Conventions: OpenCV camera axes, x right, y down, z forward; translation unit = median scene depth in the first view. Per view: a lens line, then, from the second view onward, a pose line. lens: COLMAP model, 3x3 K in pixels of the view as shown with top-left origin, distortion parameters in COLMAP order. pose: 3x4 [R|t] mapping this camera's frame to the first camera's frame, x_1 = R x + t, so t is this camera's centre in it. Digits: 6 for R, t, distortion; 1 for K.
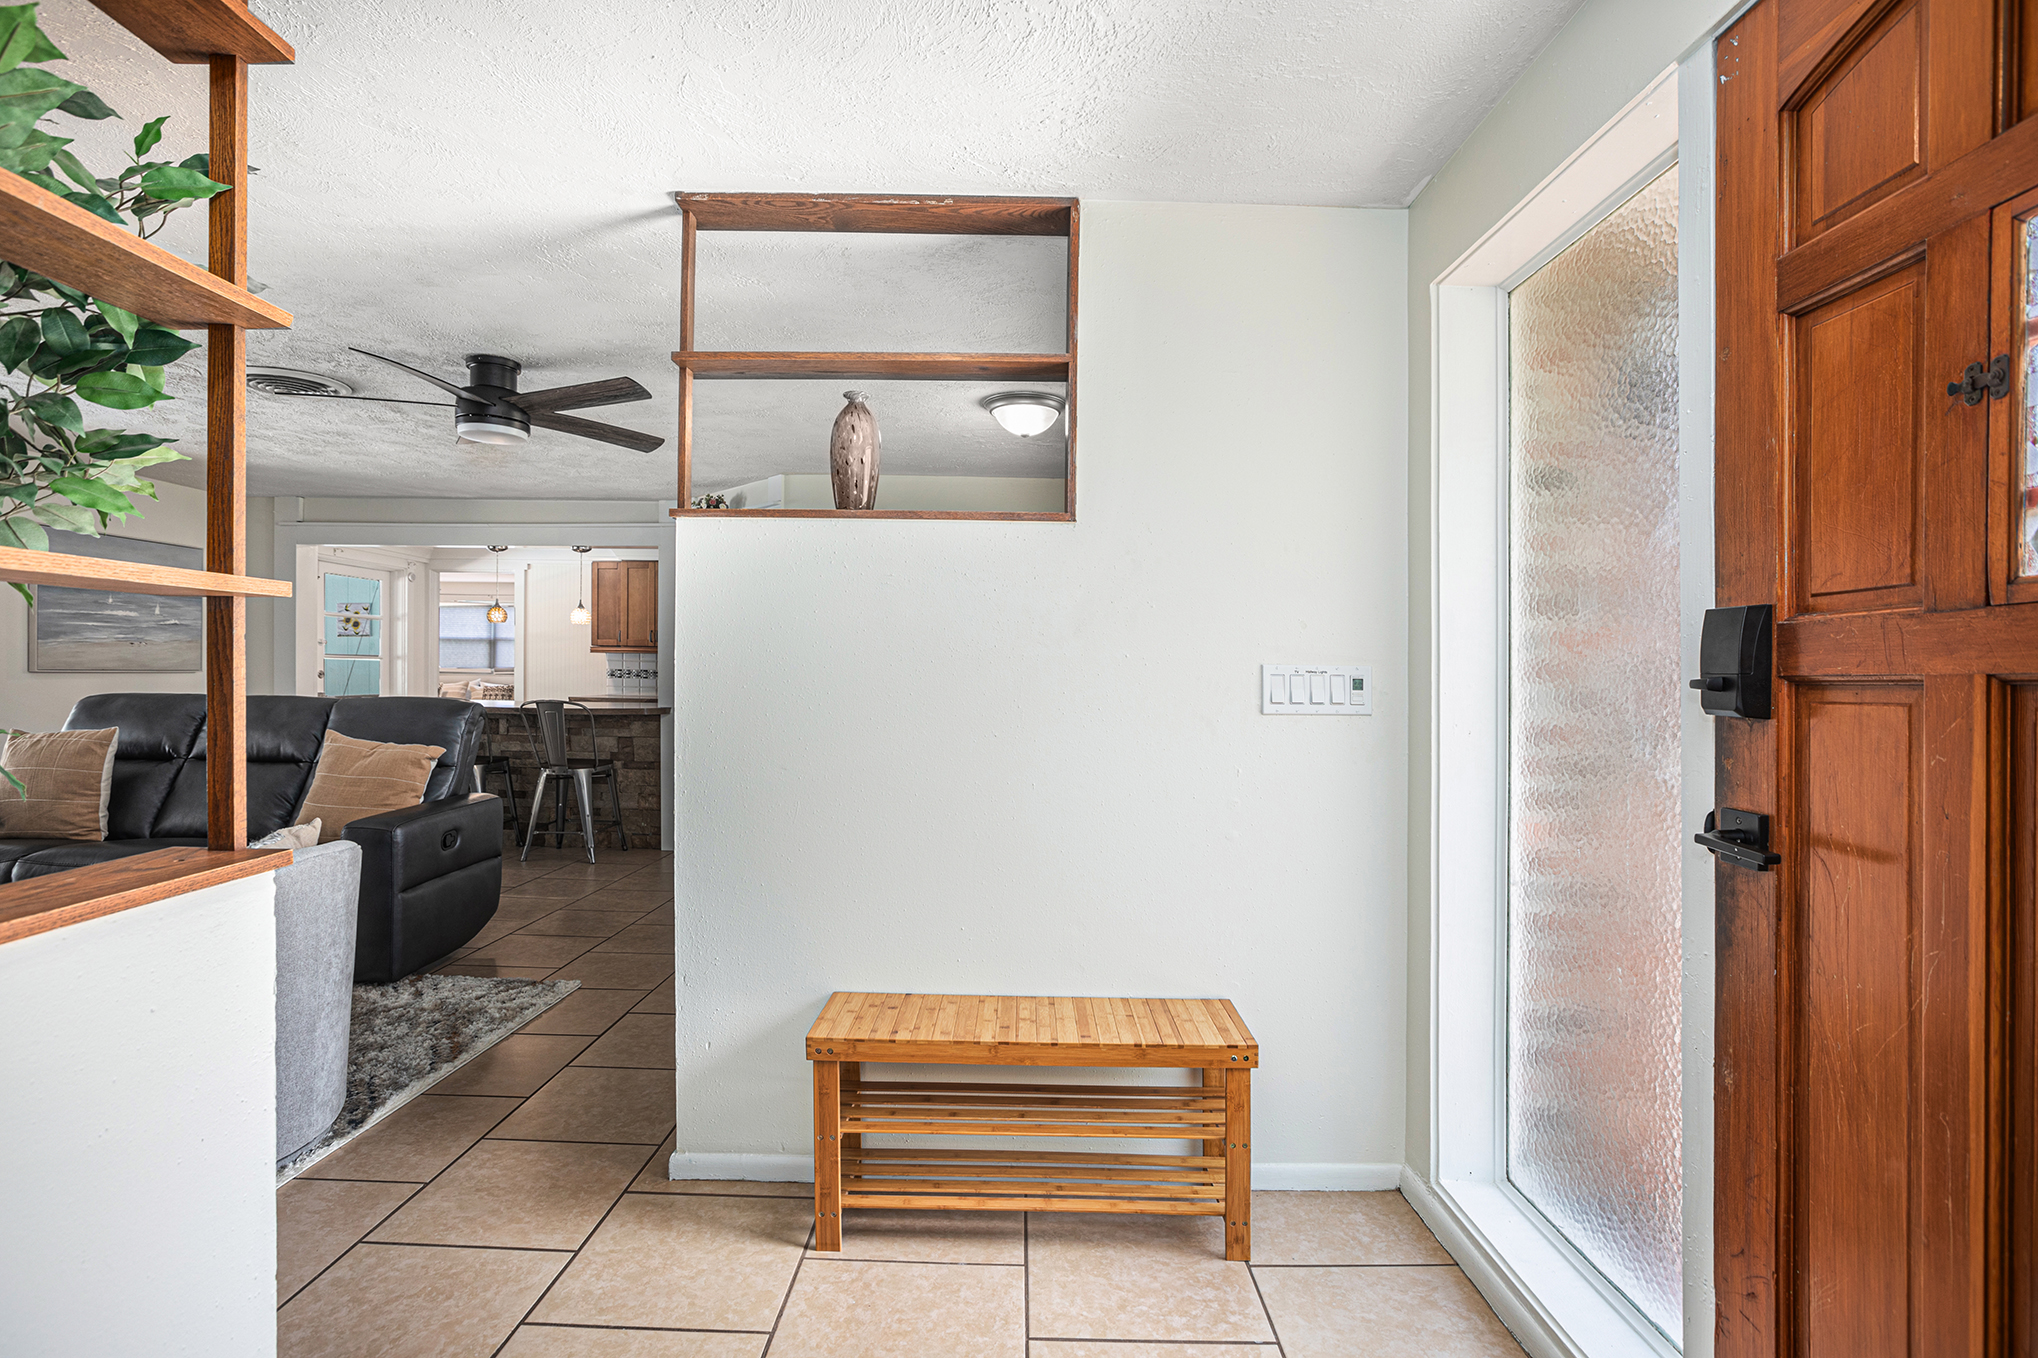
lens RADIAL K [[990.0, 0, 999.6], [0, 990.0, 677.9], [0, 0, 1]] dist [-0.000742, 0.001906]
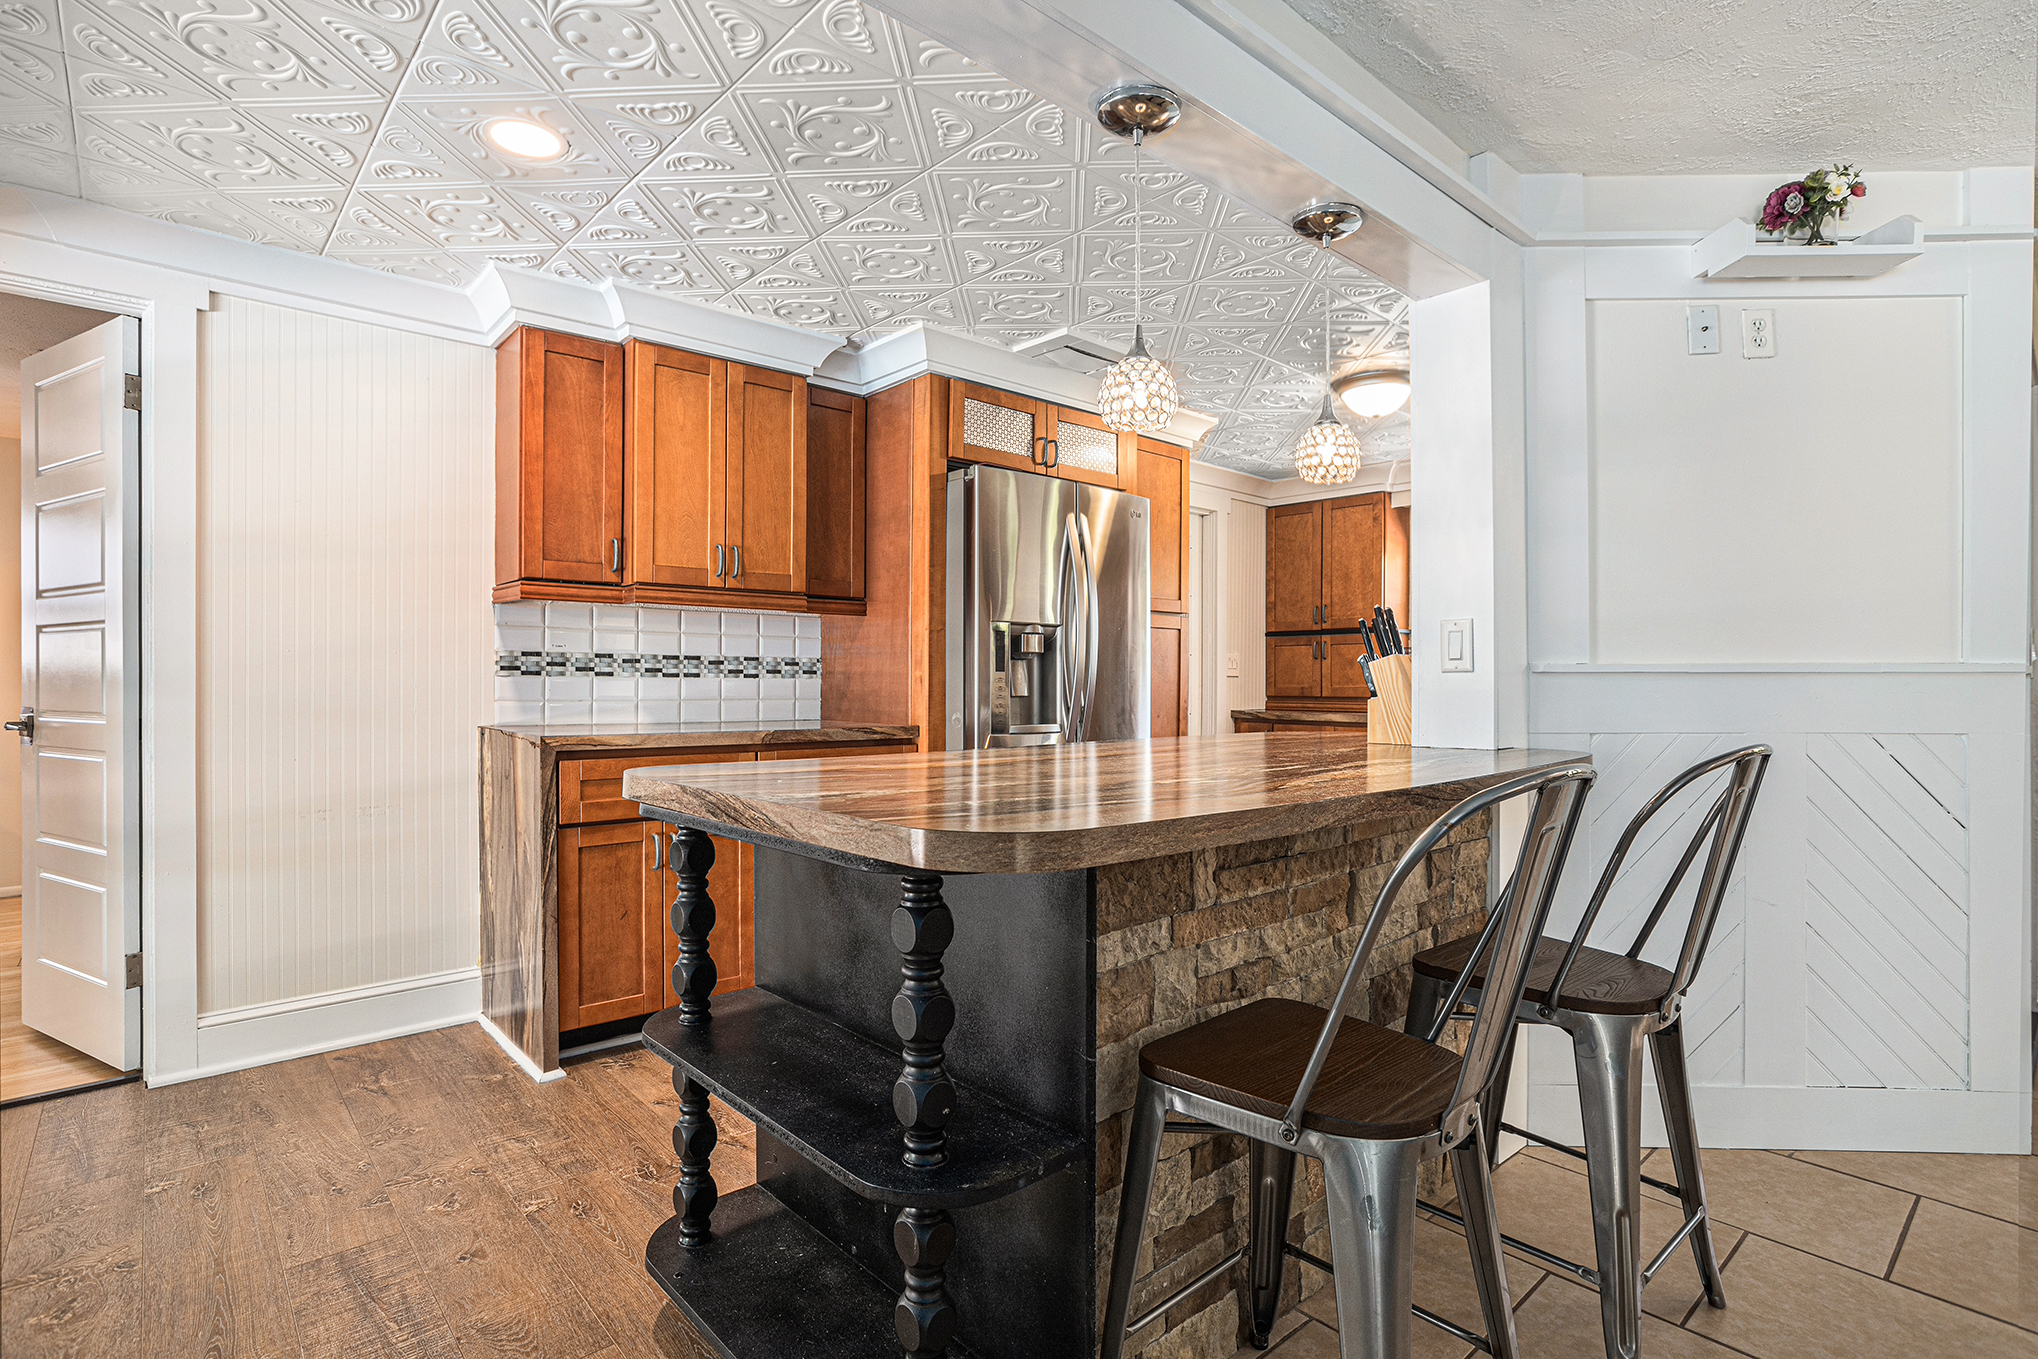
lens RADIAL K [[1027.4, 0, 999.6], [0, 1027.4, 672.0], [0, 0, 1]] dist [-0.021817, 0.007577]
pose [[0.726932, -0.009881, 0.686639, -0.858833], [0.012138, 0.999925, 0.001539, 0.000059], [-0.686602, 0.007216, 0.726997, 1.036749]]
